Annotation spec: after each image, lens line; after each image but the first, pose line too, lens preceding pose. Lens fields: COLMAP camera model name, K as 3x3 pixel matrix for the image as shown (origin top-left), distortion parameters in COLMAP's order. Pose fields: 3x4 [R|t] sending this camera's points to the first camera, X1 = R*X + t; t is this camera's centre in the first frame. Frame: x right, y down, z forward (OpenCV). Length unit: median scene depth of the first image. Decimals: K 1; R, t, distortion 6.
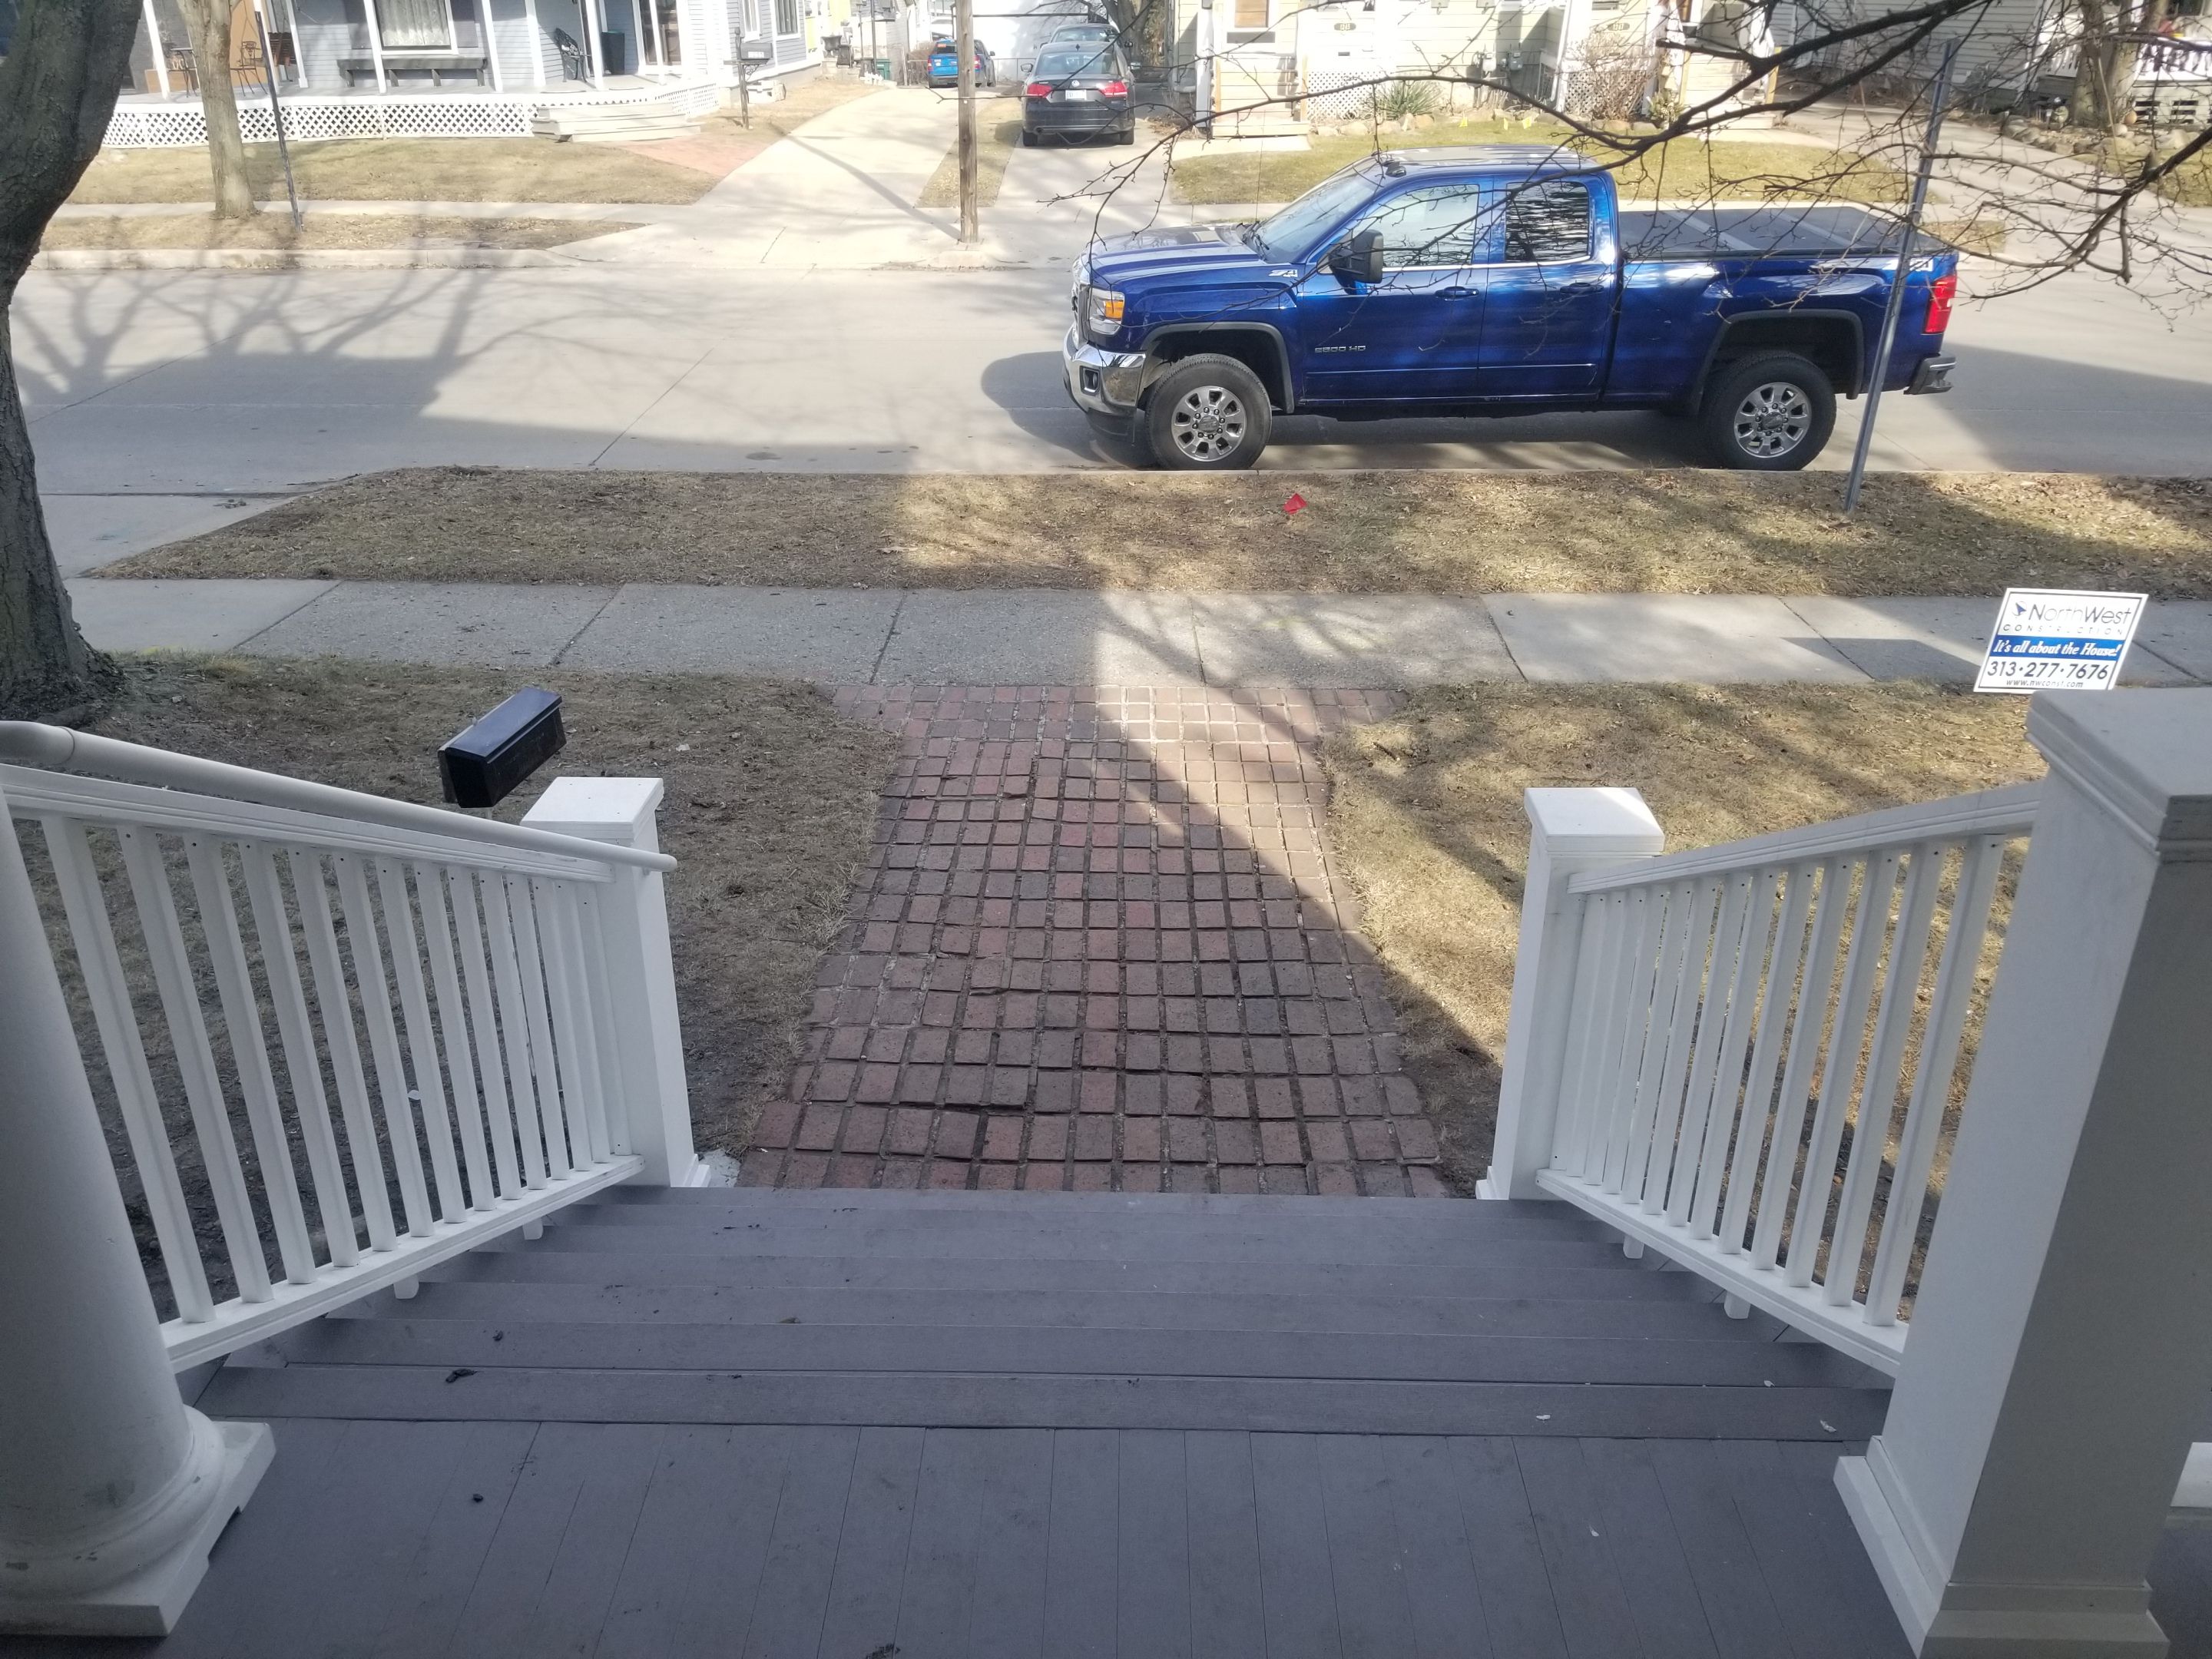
lens RADIAL K [[1740.5, 0, 1106.0], [0, 1740.5, 829.5], [0, 0, 1]] dist [0.053334, -0.089109]
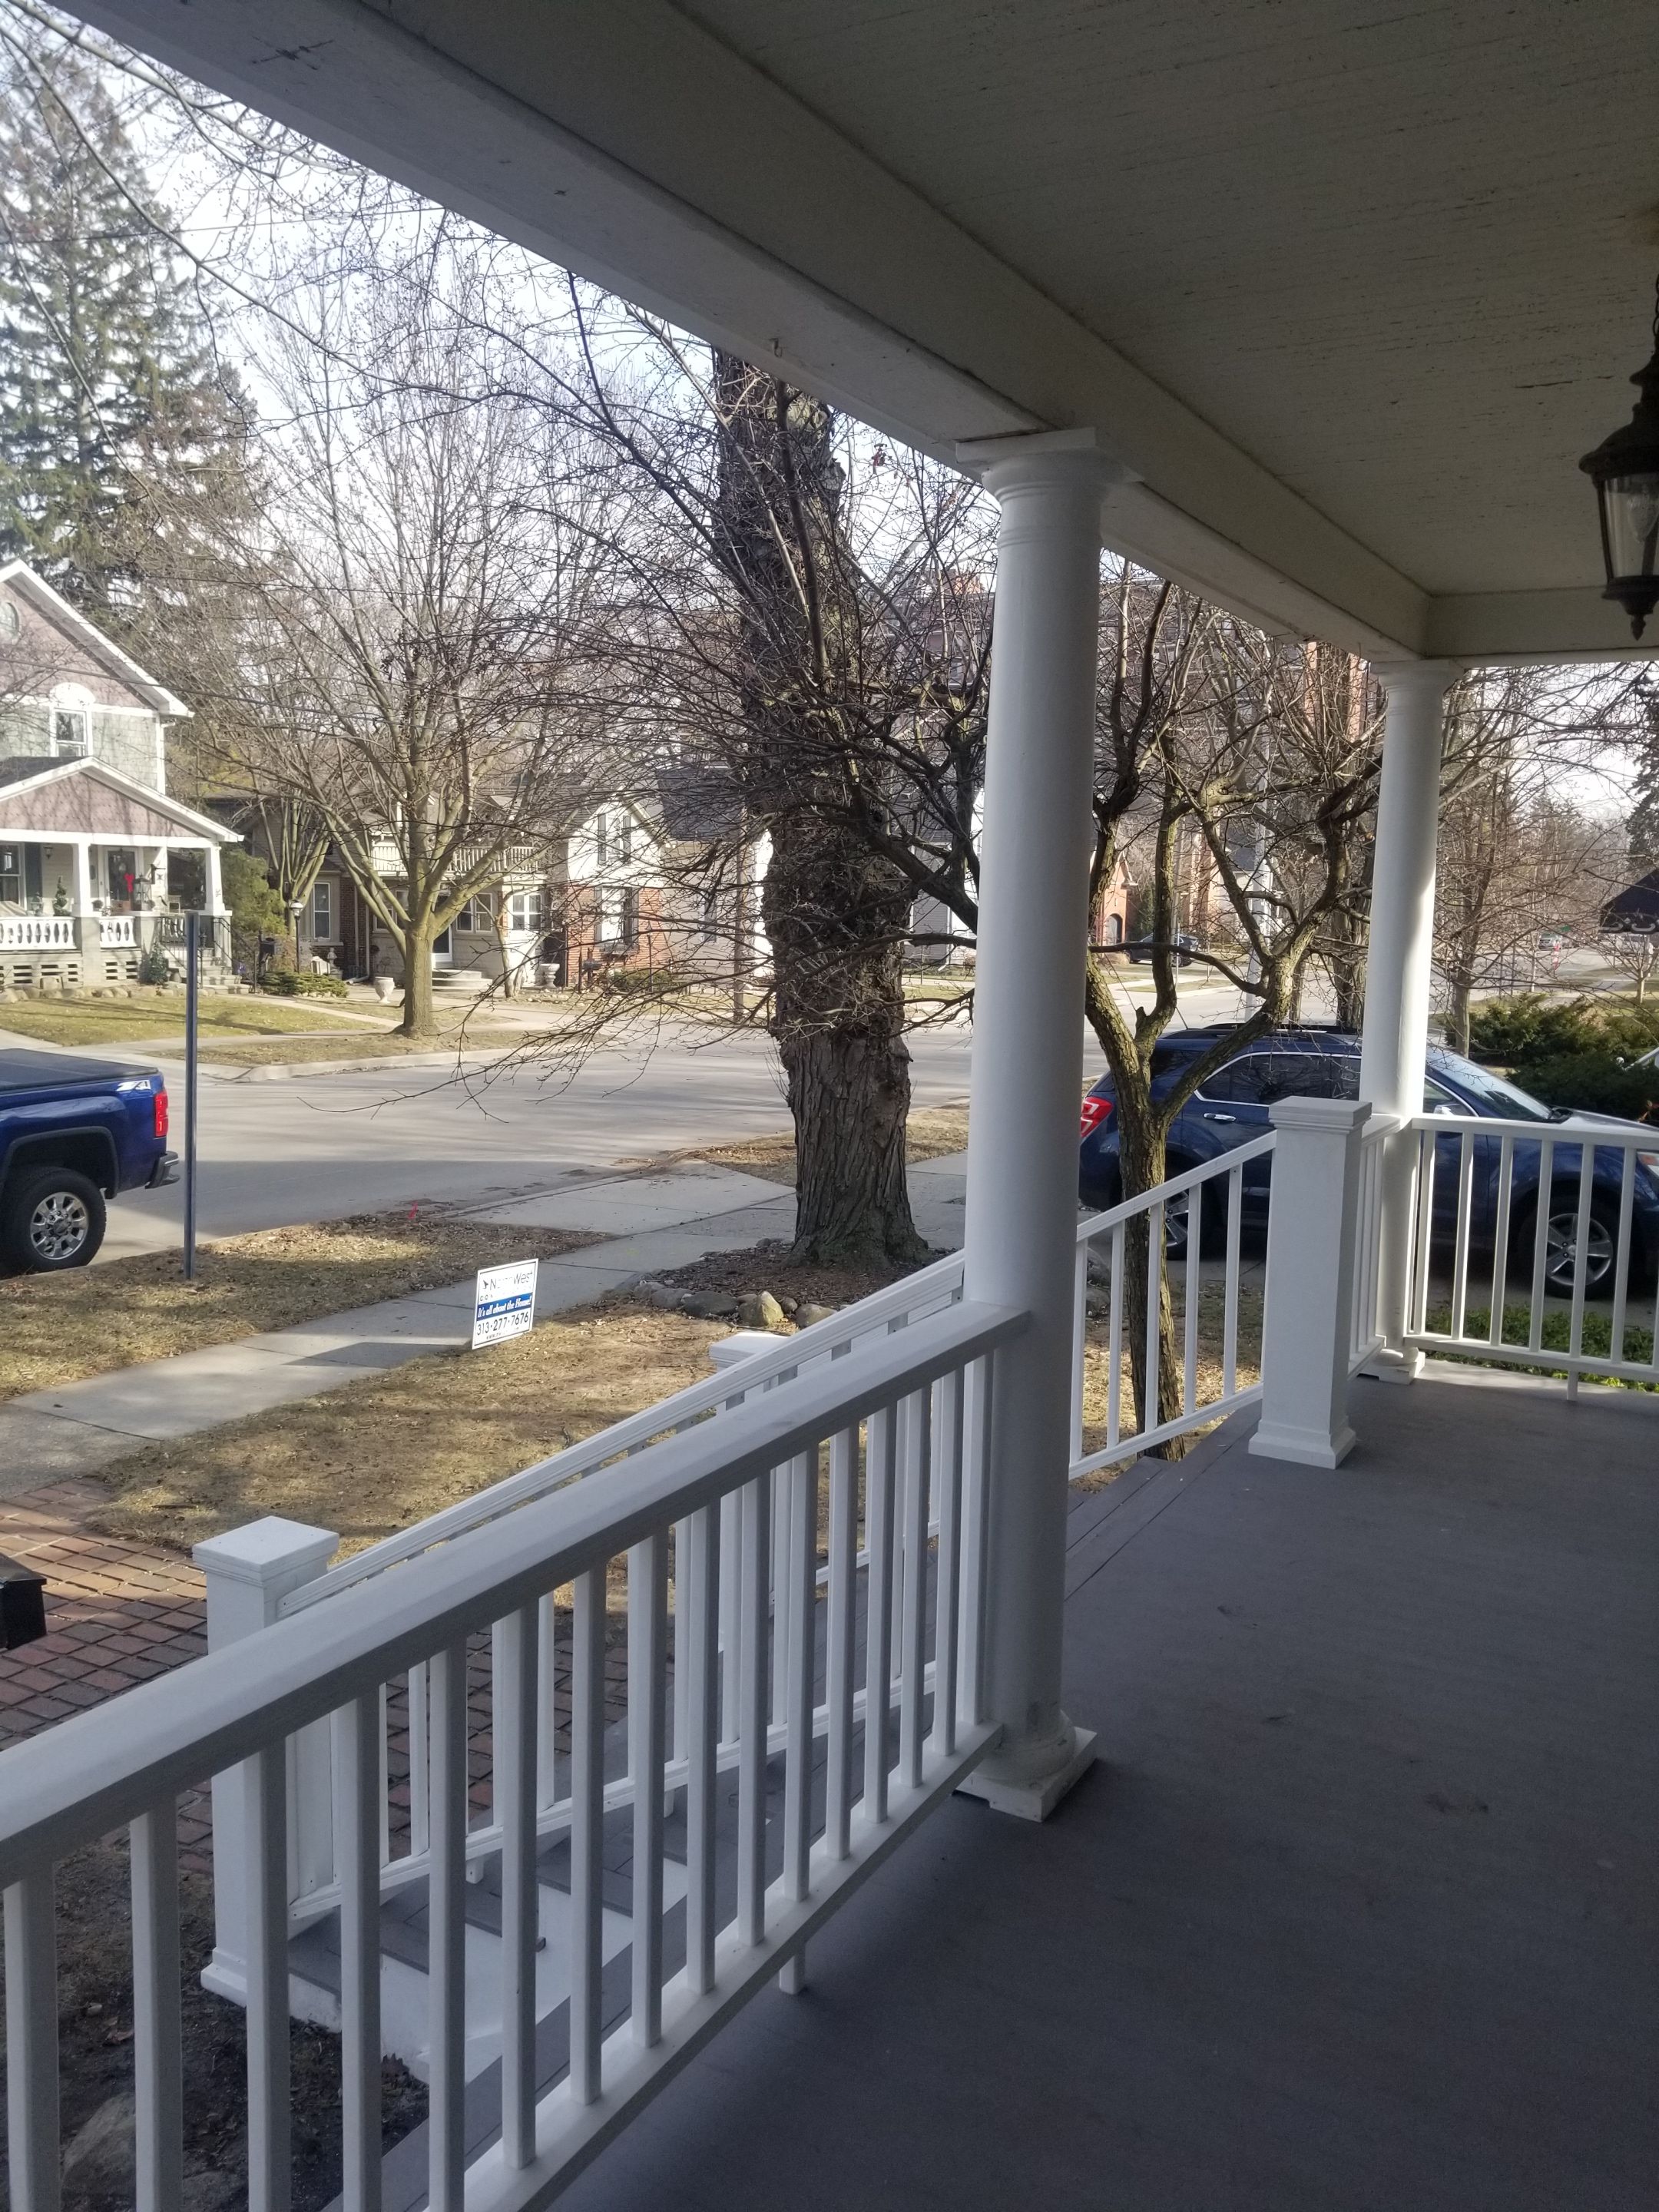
lens RADIAL K [[1740.5, 0, 880.7], [0, 1740.5, 1100.6], [0, 0, 1]] dist [0.053334, -0.089109]
pose [[0.440053, -0.087474, 0.893701, -0.567438], [0.368769, 0.925052, -0.091037, -0.016531], [-0.818757, 0.369630, 0.439330, 0.067064]]
